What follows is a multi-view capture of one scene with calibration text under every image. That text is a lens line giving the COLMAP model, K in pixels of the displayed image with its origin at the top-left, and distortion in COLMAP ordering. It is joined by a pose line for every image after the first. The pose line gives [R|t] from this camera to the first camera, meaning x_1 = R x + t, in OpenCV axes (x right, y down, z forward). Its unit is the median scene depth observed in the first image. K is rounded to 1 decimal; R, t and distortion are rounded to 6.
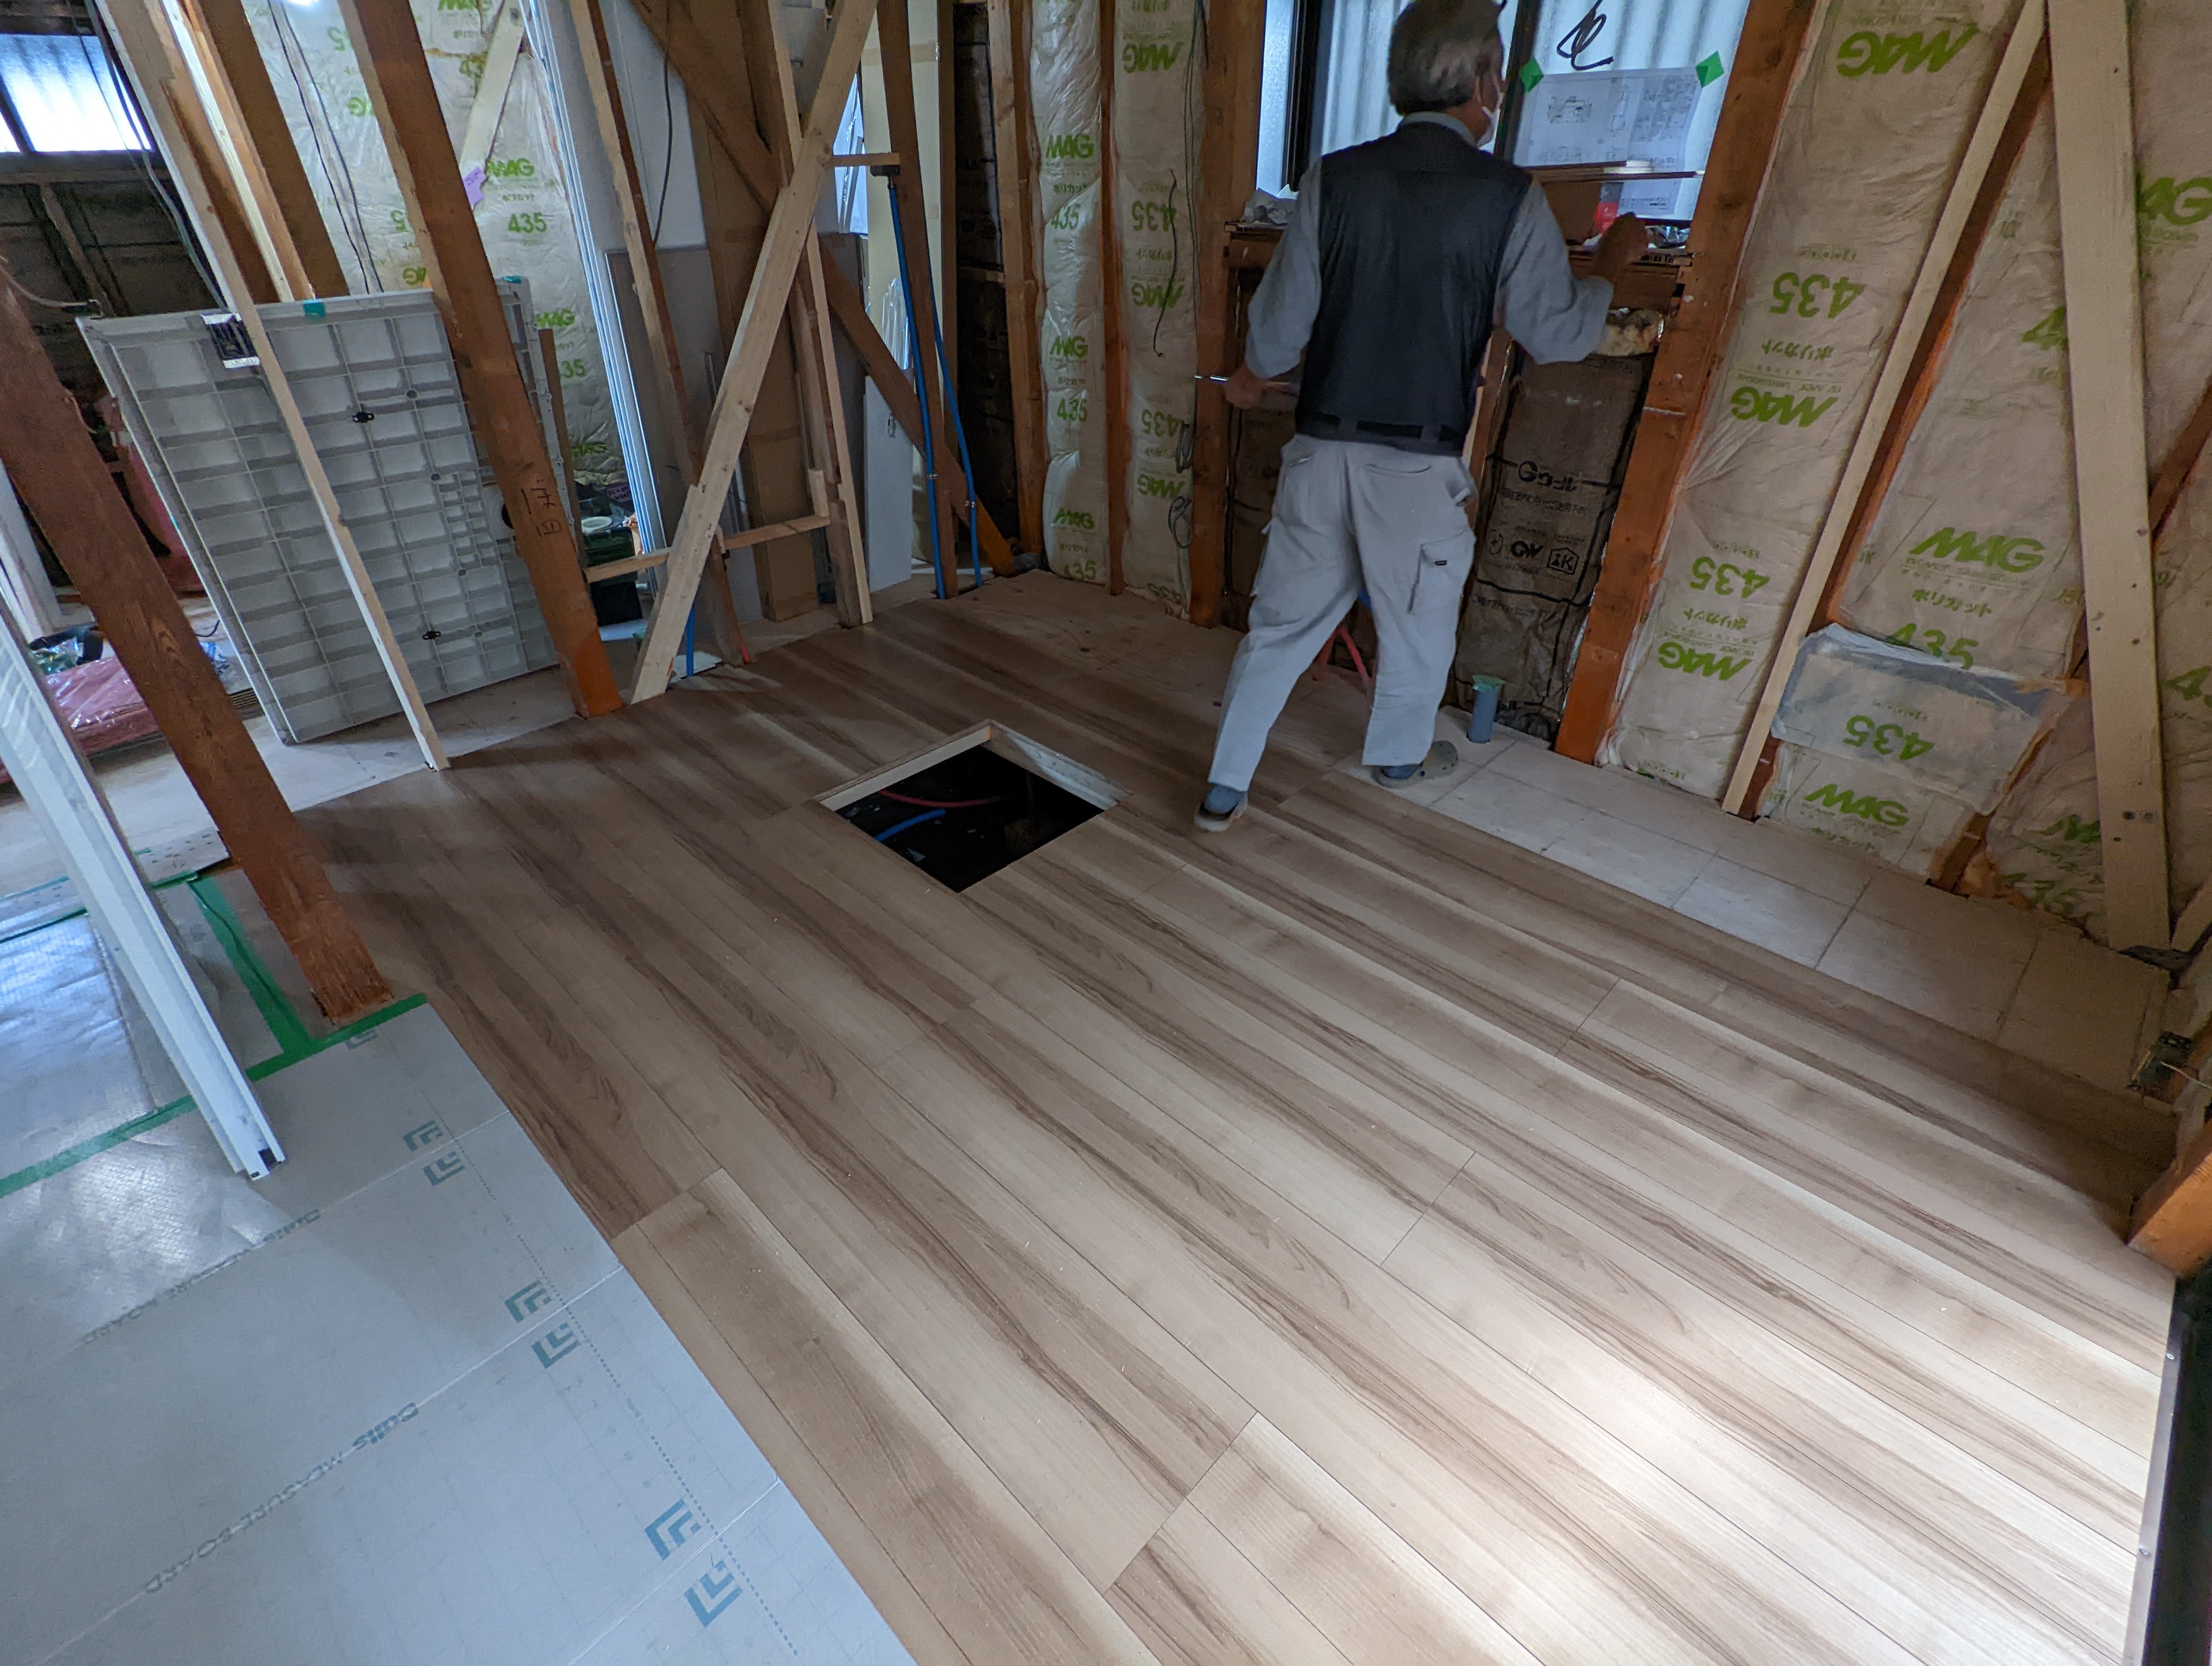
lens RADIAL K [[1044.7, 0, 1114.9], [0, 1044.7, 830.6], [0, 0, 1]] dist [0.000882, -0.000962]
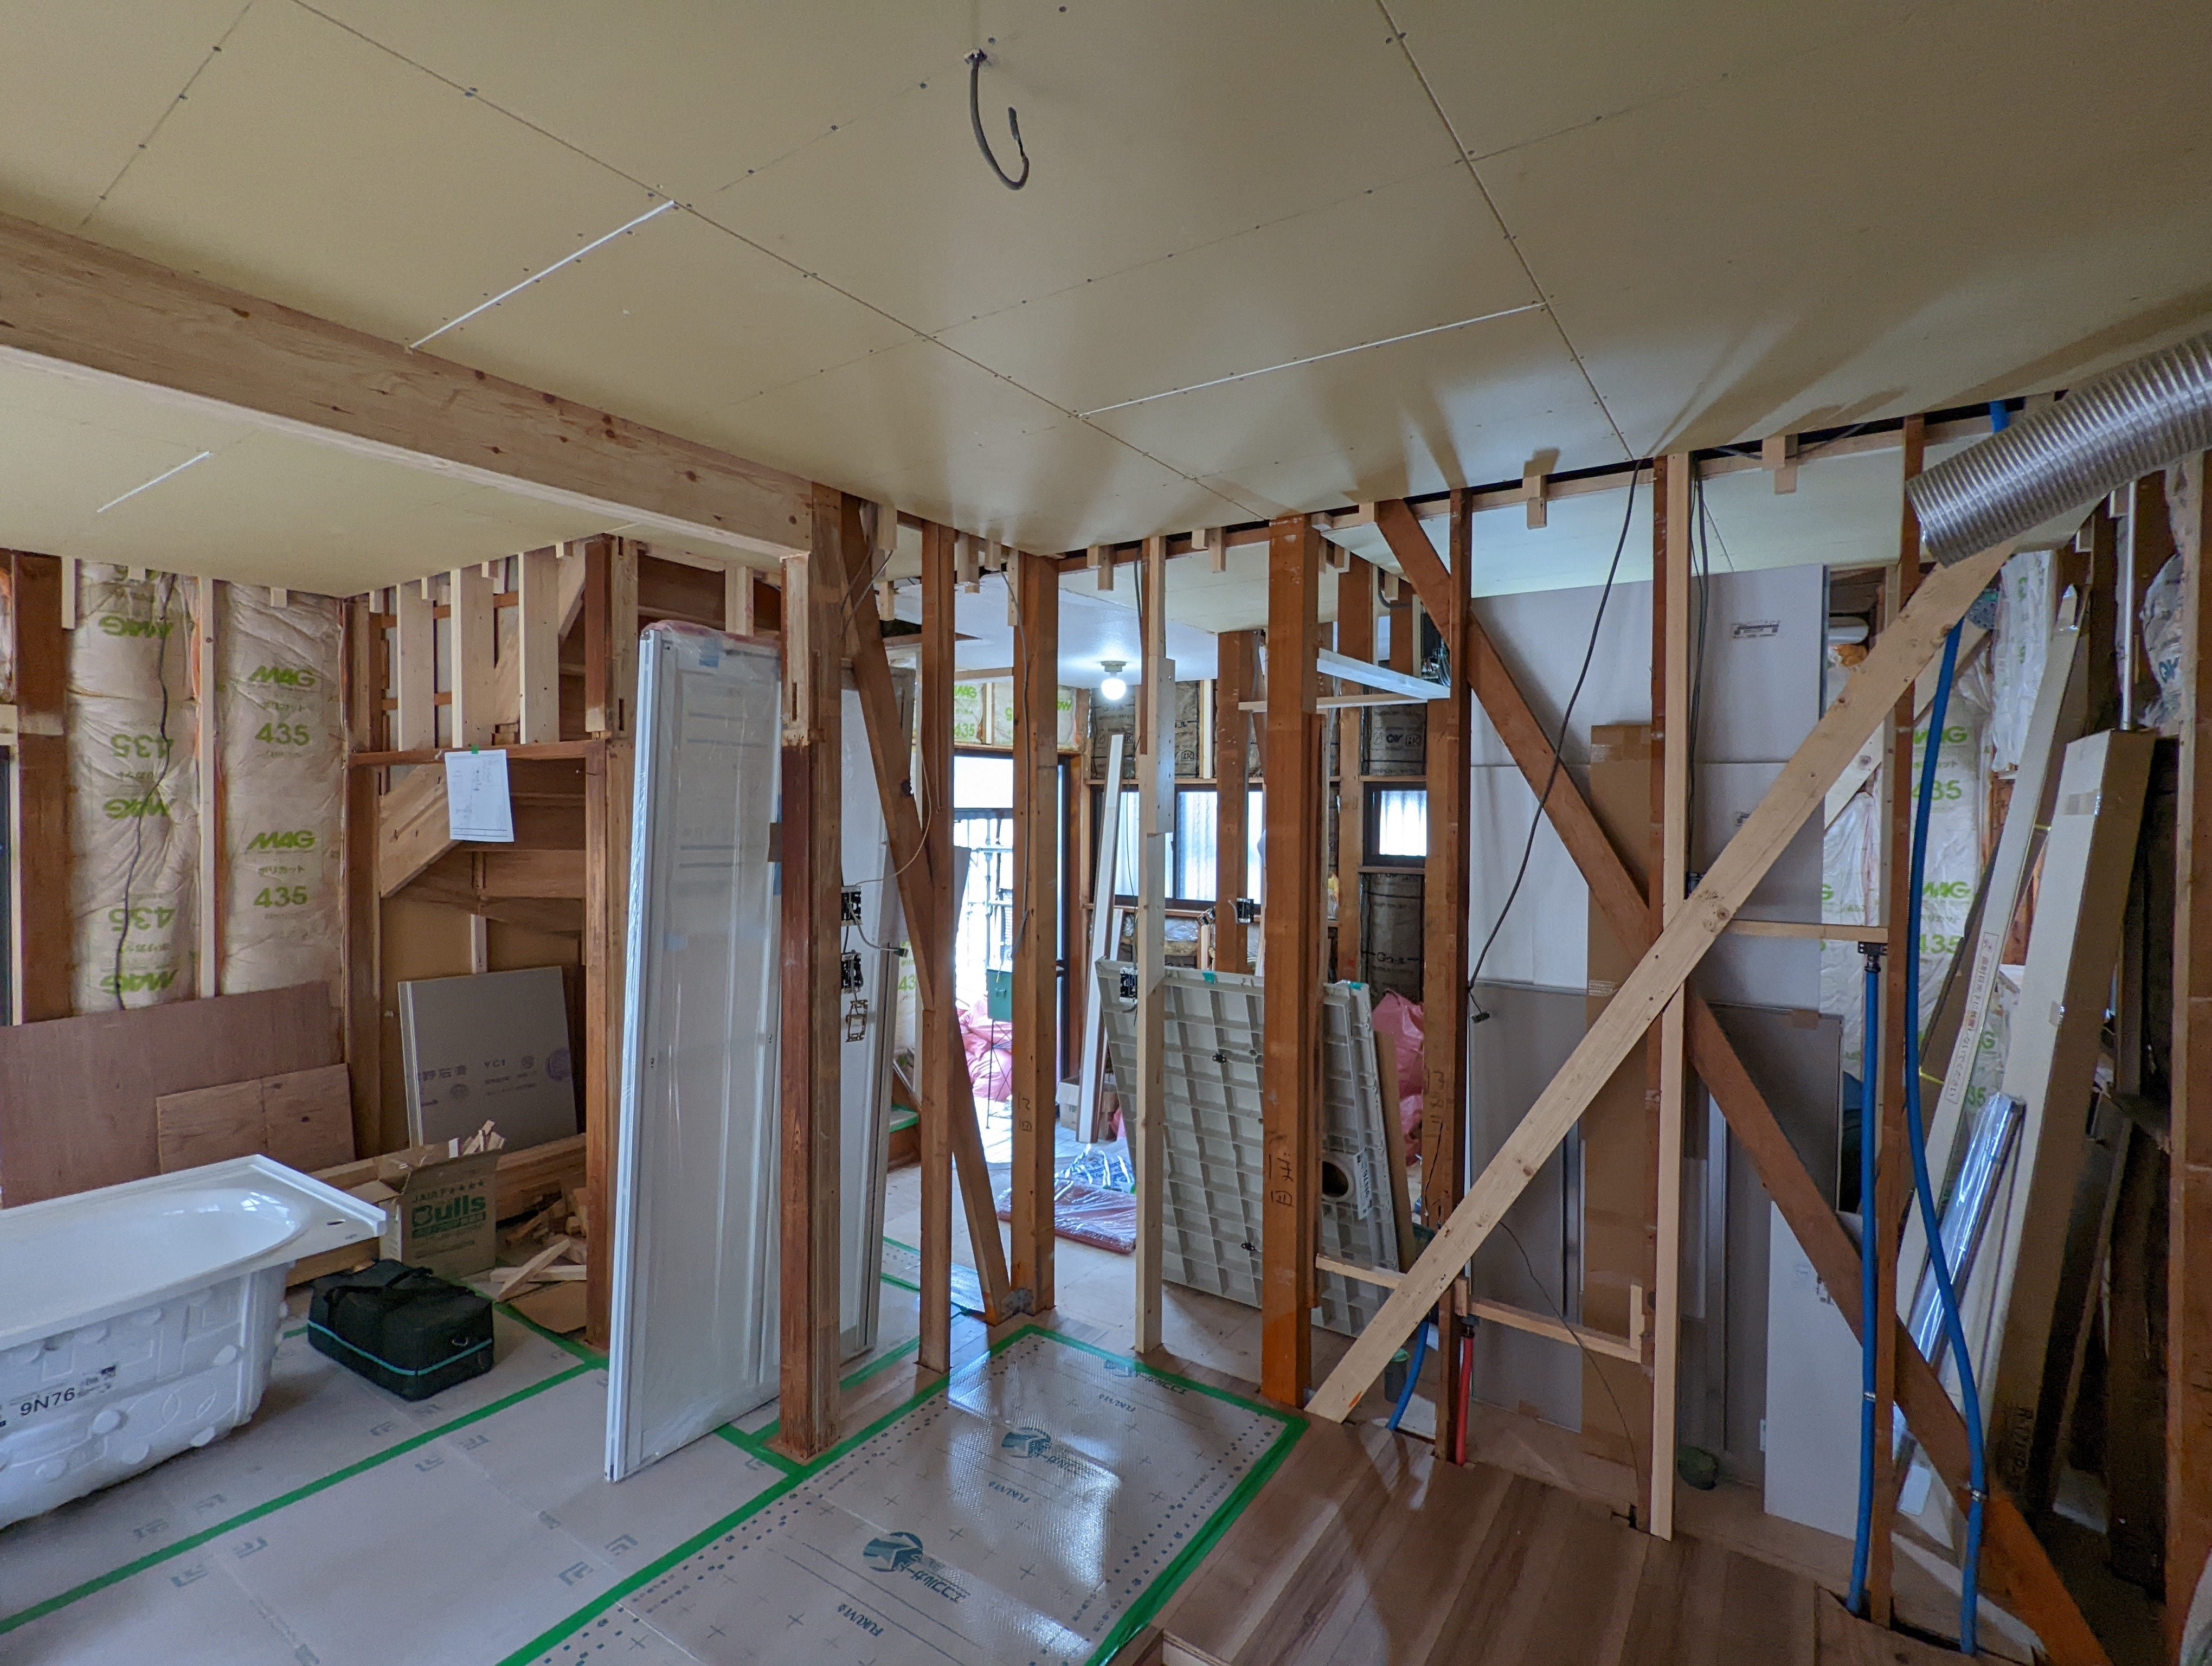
lens RADIAL K [[1044.7, 0, 1114.9], [0, 1044.7, 830.6], [0, 0, 1]] dist [0.000882, -0.000962]
pose [[0.168230, 0.029469, -0.985307, 0.368745], [-0.561230, 0.824595, -0.071162, -0.375660], [0.810382, 0.564956, 0.155260, 0.461828]]
